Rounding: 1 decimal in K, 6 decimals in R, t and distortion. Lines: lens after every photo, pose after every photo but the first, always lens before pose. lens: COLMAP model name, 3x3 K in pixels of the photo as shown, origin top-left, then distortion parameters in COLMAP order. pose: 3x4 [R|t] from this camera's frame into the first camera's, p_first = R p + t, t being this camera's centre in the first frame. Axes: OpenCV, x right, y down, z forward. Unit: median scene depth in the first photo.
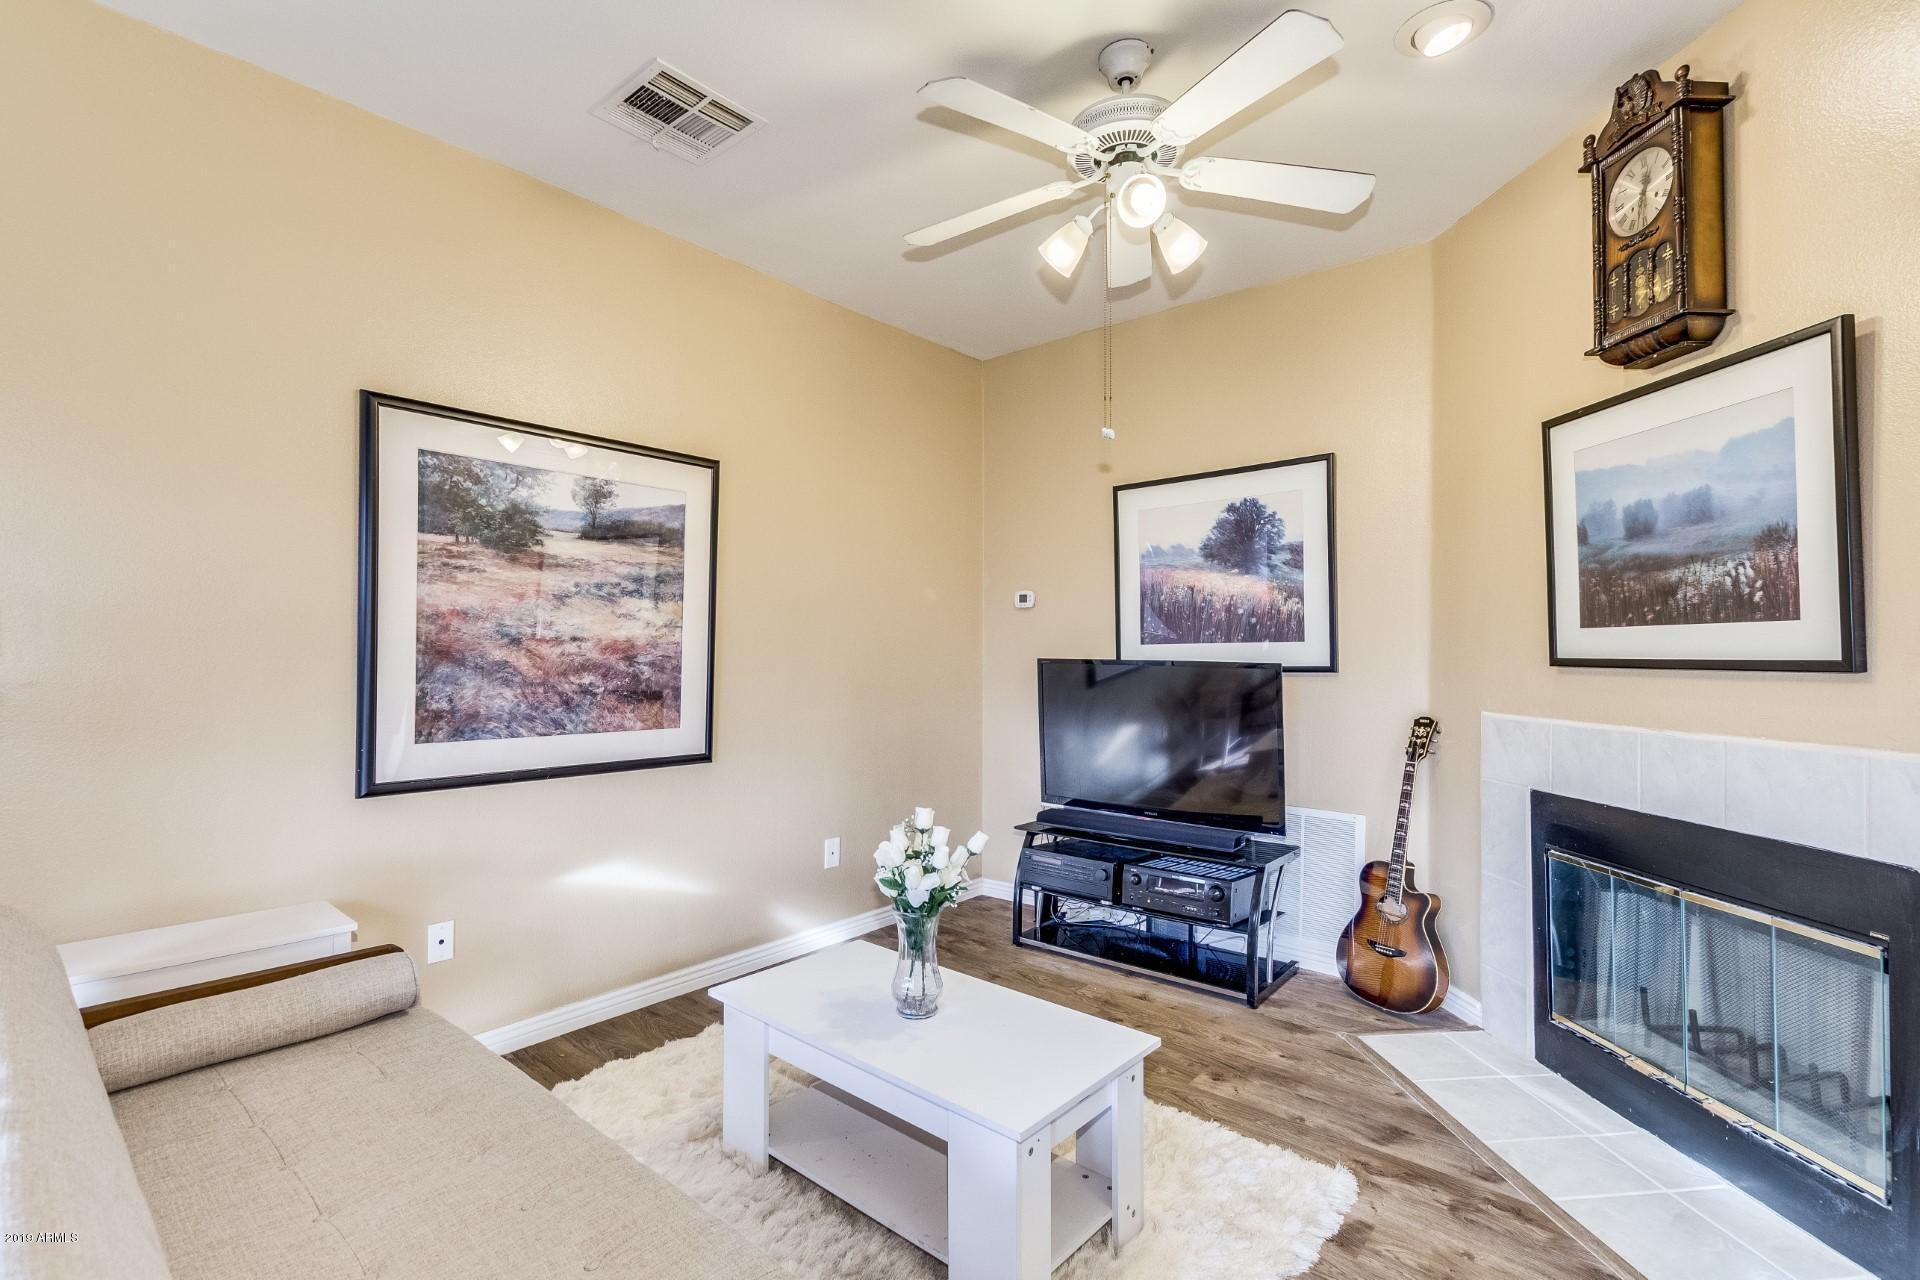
lens RADIAL K [[895.8, 0, 960.3], [0, 895.8, 649.1], [0, 0, 1]] dist [0.002813, -0.000160]
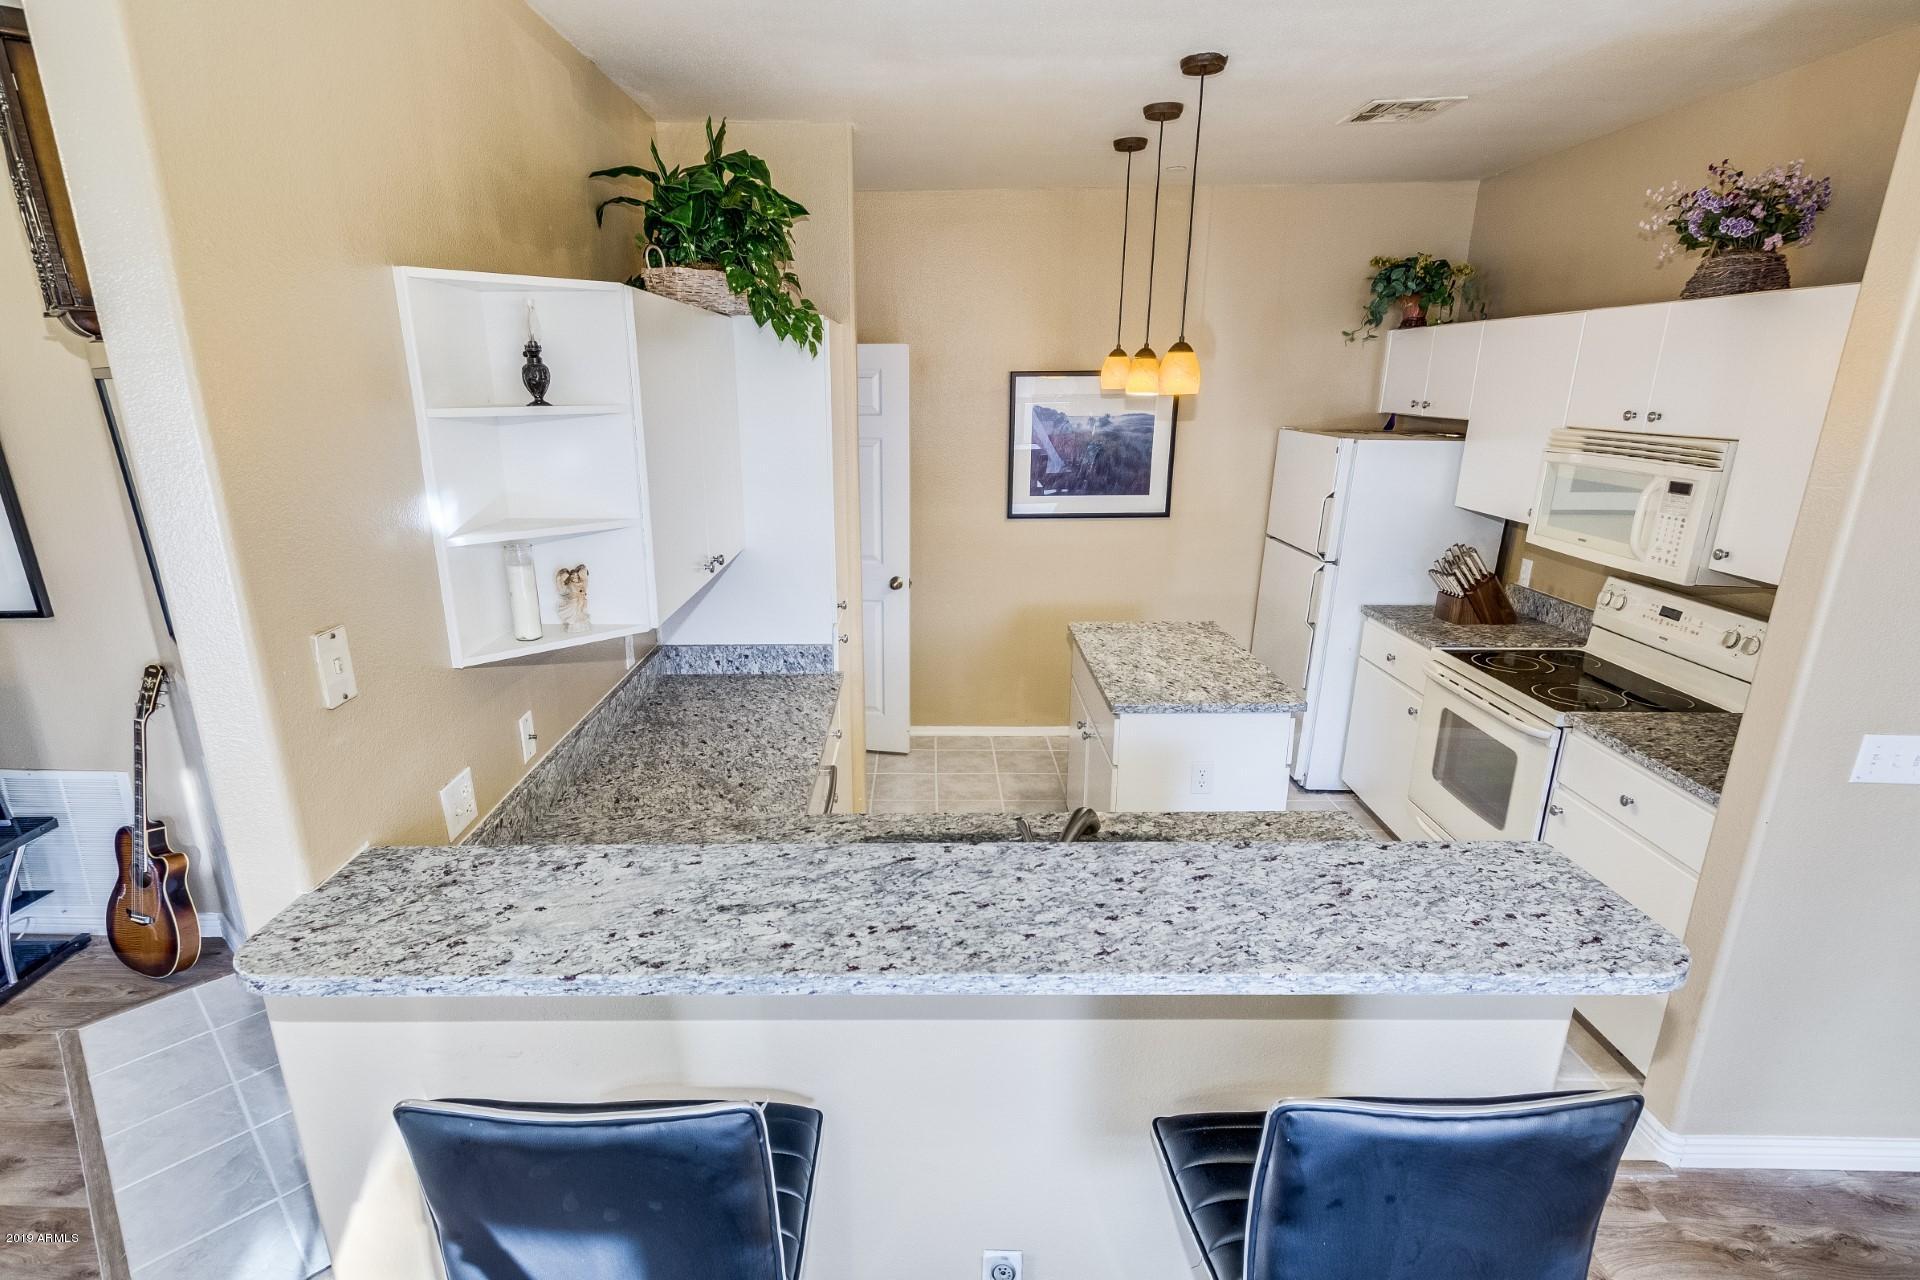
lens RADIAL K [[895.8, 0, 947.2], [0, 895.8, 649.4], [0, 0, 1]] dist [0.002813, -0.000160]
pose [[0.783476, -0.183440, 0.593730, 0.614634], [0.013579, 0.960263, 0.278765, -0.180818], [-0.621274, -0.210343, 0.754834, -0.171429]]
